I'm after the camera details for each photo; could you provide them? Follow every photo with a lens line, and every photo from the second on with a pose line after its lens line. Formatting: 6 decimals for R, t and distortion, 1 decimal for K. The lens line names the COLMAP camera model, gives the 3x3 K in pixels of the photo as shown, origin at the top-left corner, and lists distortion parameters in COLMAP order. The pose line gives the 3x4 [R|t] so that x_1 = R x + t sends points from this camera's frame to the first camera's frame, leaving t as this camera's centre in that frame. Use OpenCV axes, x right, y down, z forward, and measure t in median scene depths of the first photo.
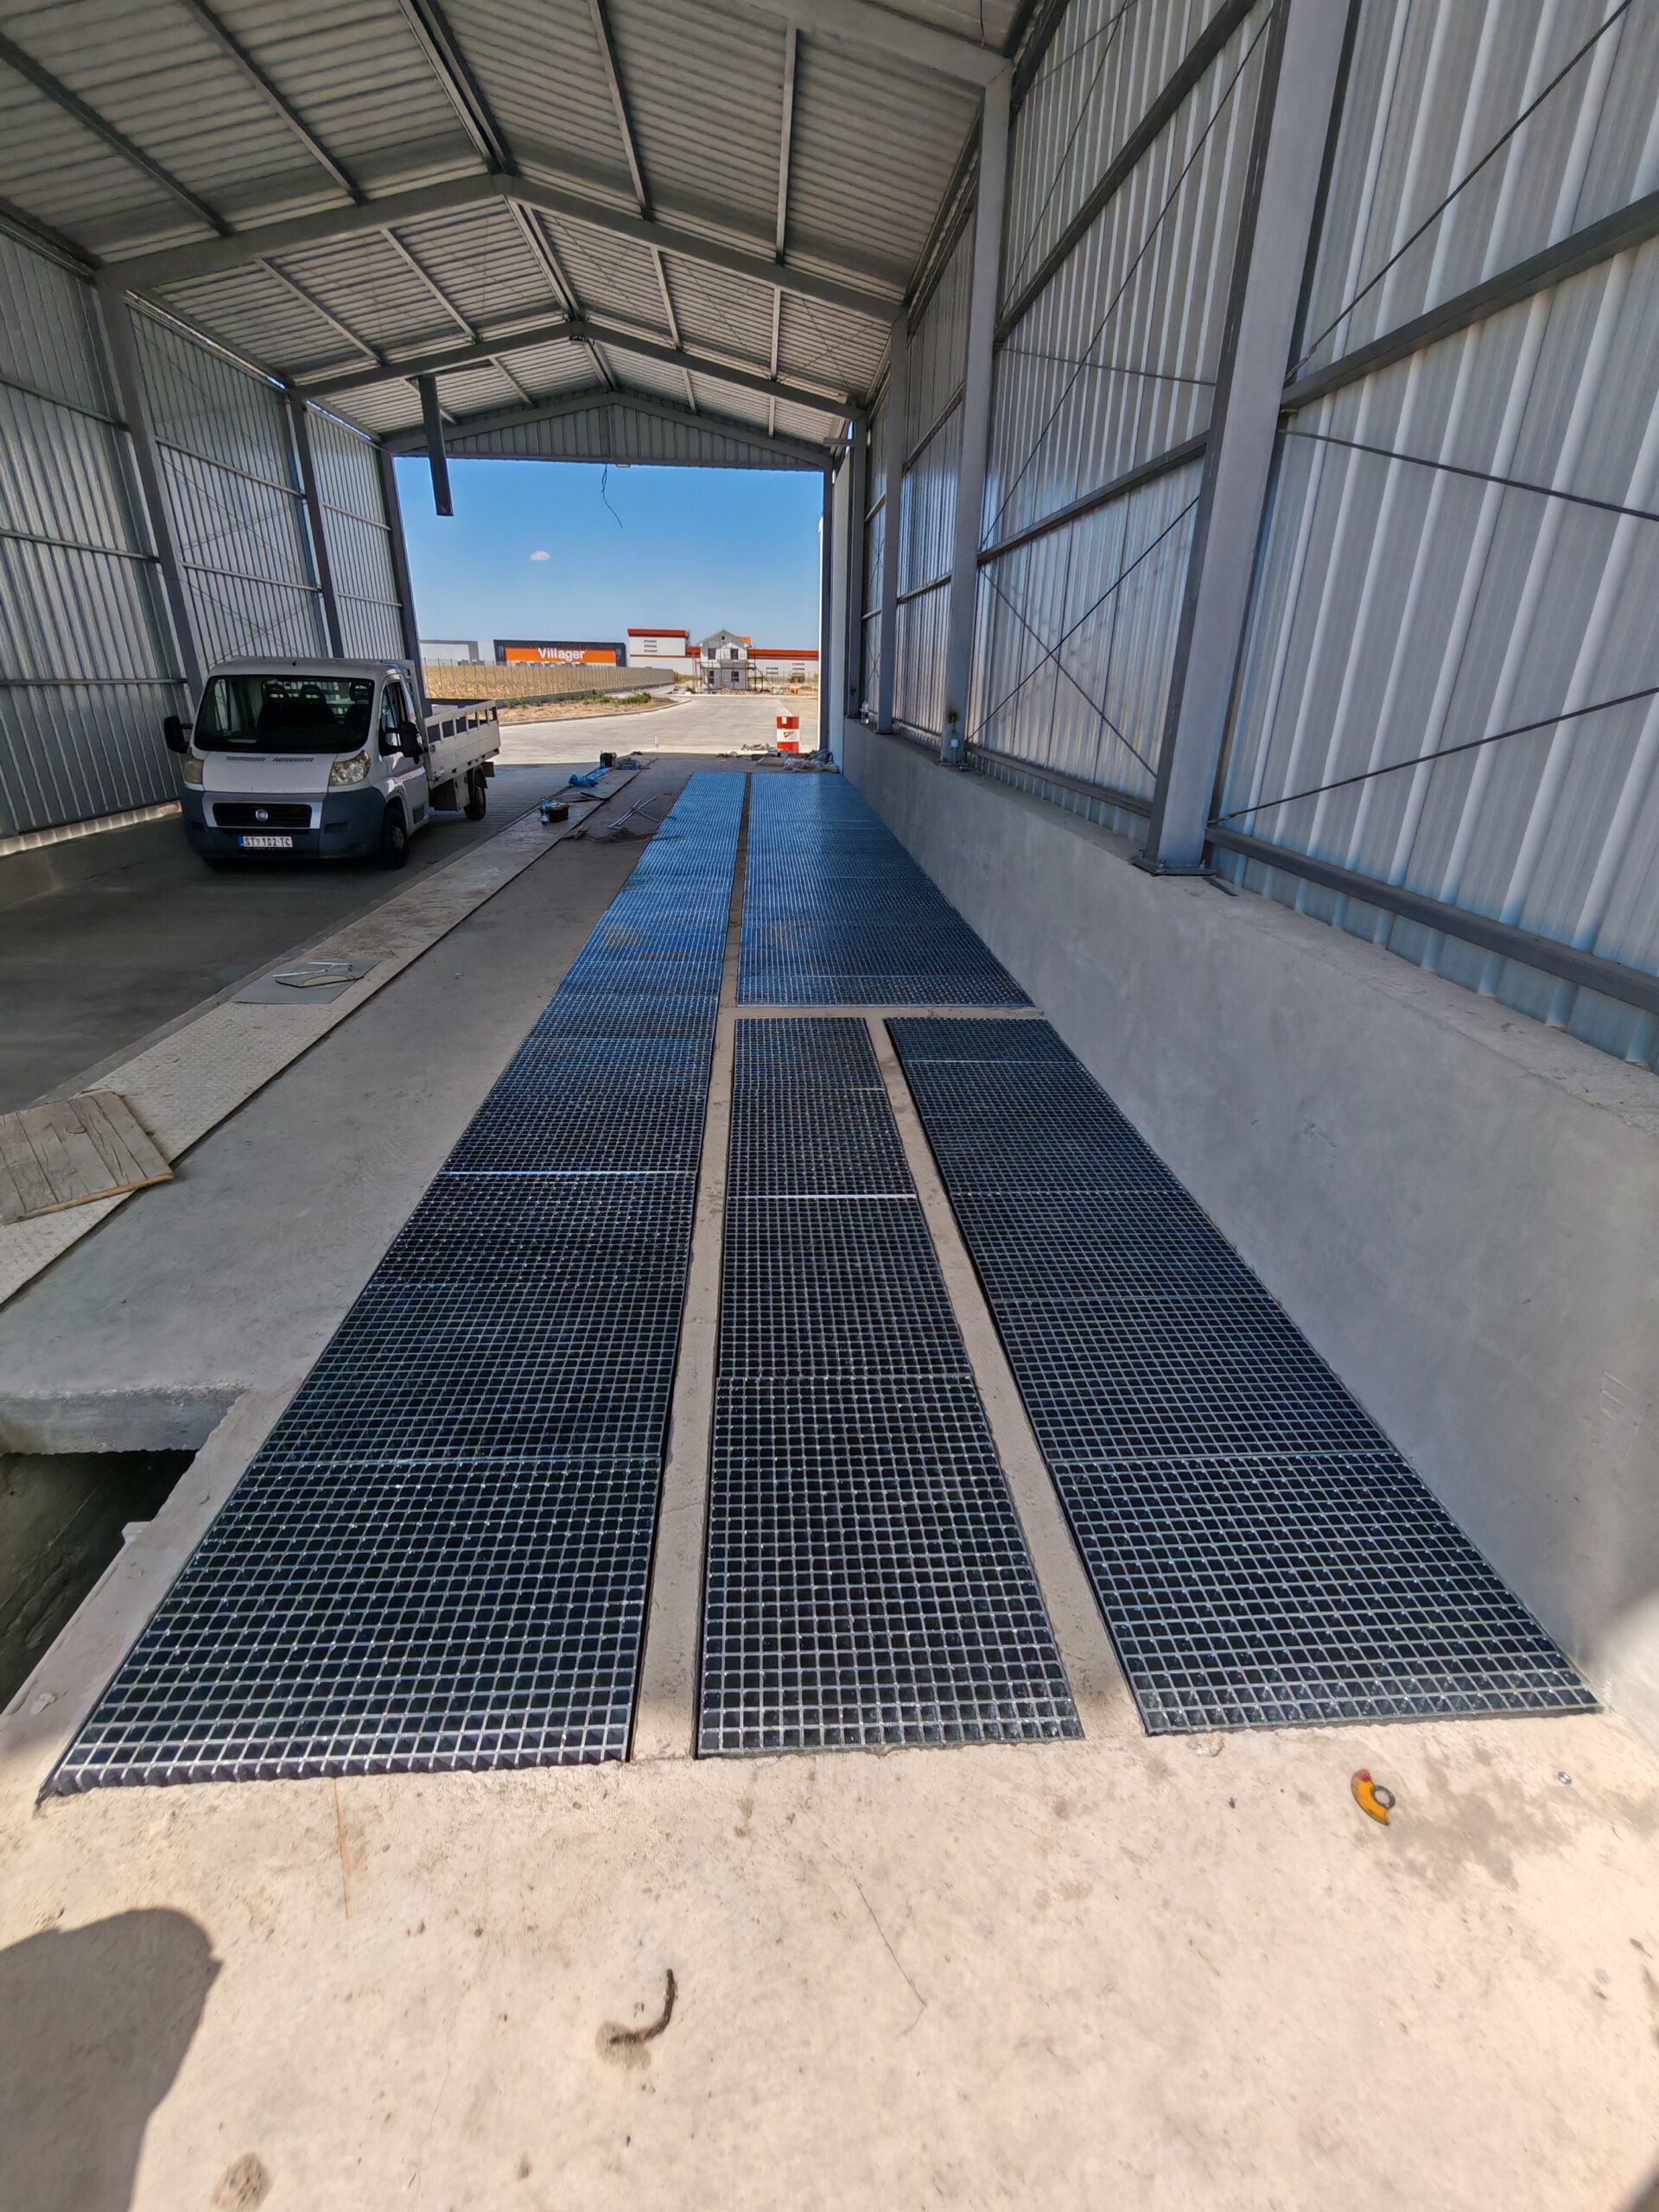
lens RADIAL K [[968.9, 0, 823.3], [0, 968.9, 1102.5], [0, 0, 1]] dist [-0.013503, 0.002809]
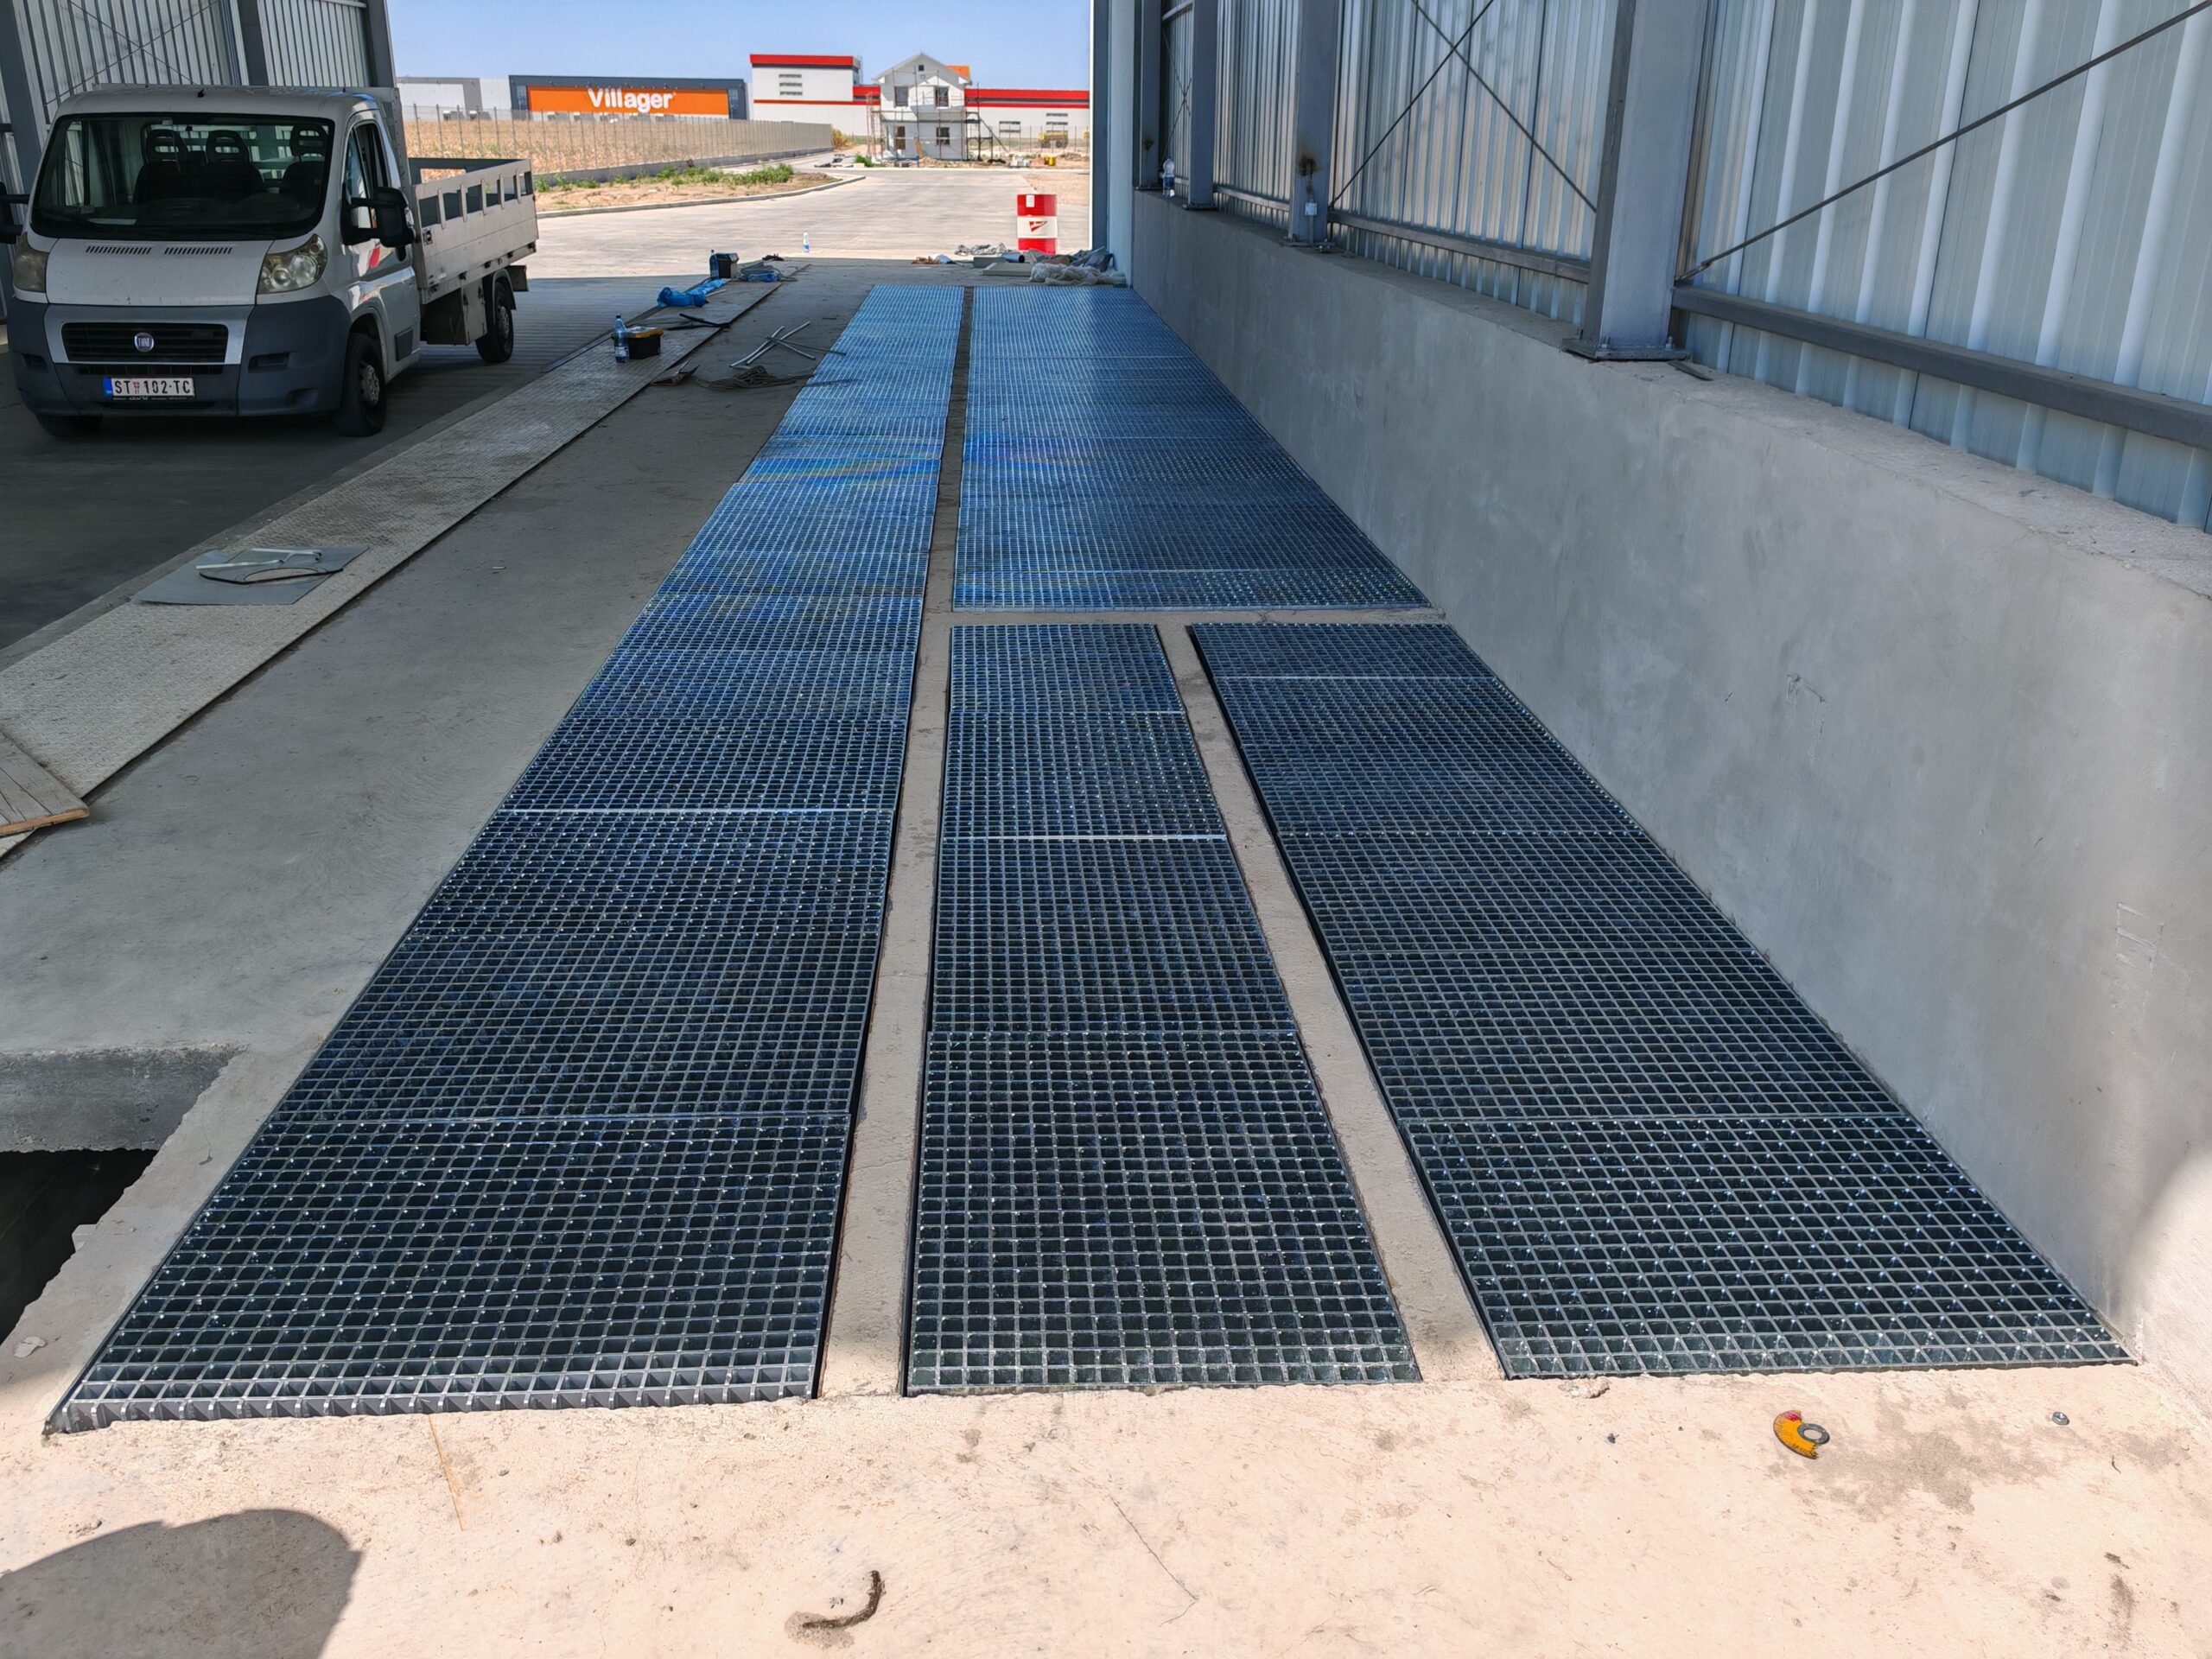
lens RADIAL K [[1772.7, 0, 1099.6], [0, 1772.7, 825.6], [0, 0, 1]] dist [0.047138, -0.086423]
pose [[0.999976, -0.005807, -0.003757, 0.017545], [0.005620, 0.998828, -0.048070, 0.185612], [0.004032, 0.048048, 0.998837, -0.255949]]
